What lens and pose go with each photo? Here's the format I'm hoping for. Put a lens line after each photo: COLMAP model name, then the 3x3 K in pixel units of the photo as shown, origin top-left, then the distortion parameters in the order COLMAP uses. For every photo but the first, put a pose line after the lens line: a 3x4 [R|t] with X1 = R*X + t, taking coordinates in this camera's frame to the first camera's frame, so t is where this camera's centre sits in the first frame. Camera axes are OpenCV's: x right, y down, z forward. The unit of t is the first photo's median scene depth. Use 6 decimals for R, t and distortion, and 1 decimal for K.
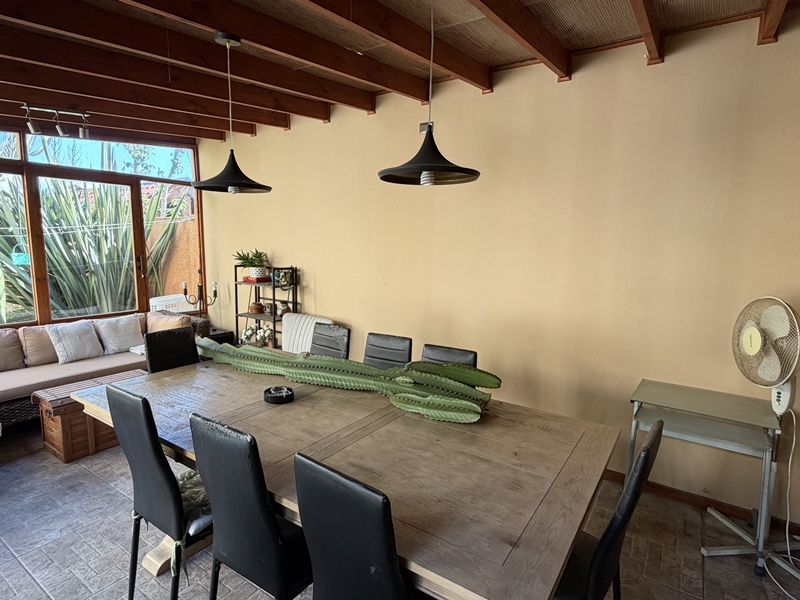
lens RADIAL K [[437.1, 0, 400.7], [0, 437.1, 300.1], [0, 0, 1]] dist [-0.006411, 0.001693]
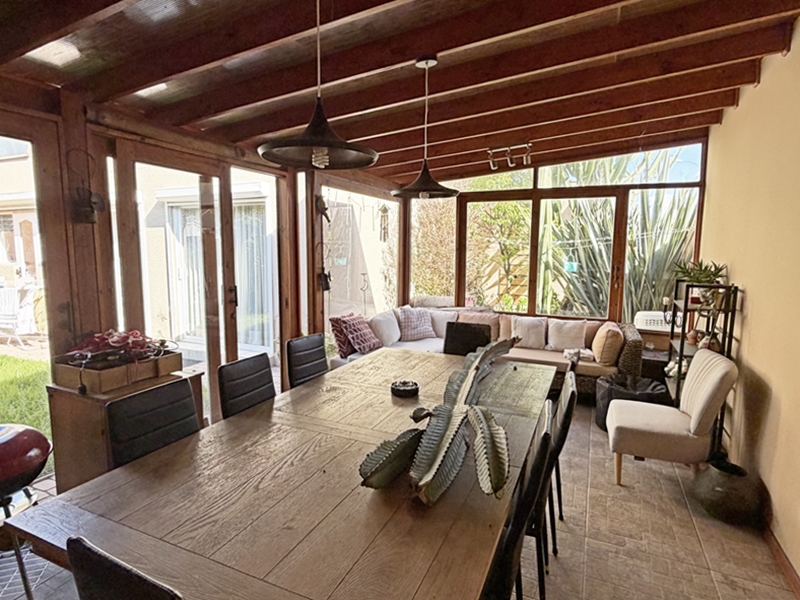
lens RADIAL K [[437.1, 0, 393.4], [0, 437.1, 306.8], [0, 0, 1]] dist [-0.006411, 0.001693]
pose [[0.163070, 0.118631, -0.979456, 0.404566], [-0.140305, 0.985444, 0.095997, -0.042285], [0.976587, 0.121769, 0.177341, 0.429276]]
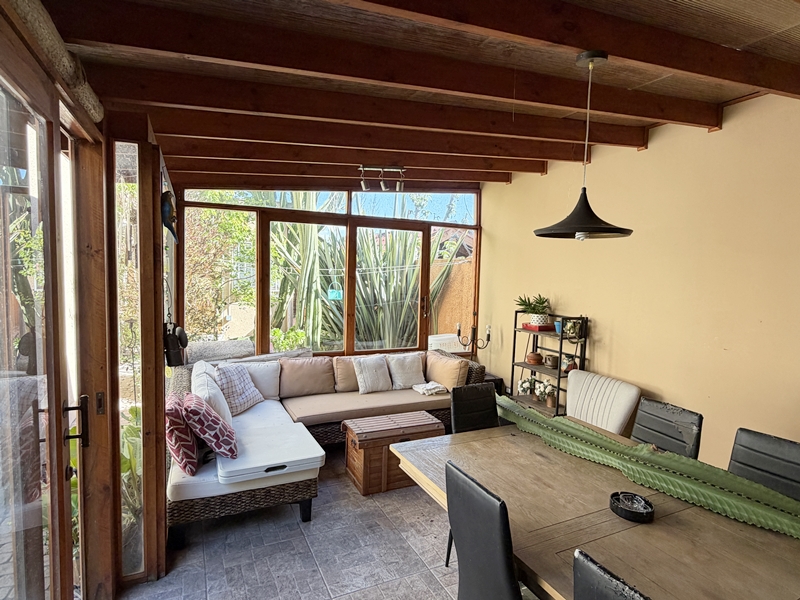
lens RADIAL K [[437.1, 0, 397.0], [0, 437.1, 298.7], [0, 0, 1]] dist [-0.006411, 0.001693]
pose [[0.859291, 0.040450, -0.509886, -0.147490], [-0.084073, 0.994479, -0.062791, -0.030818], [0.504531, 0.096824, 0.857947, 0.075183]]
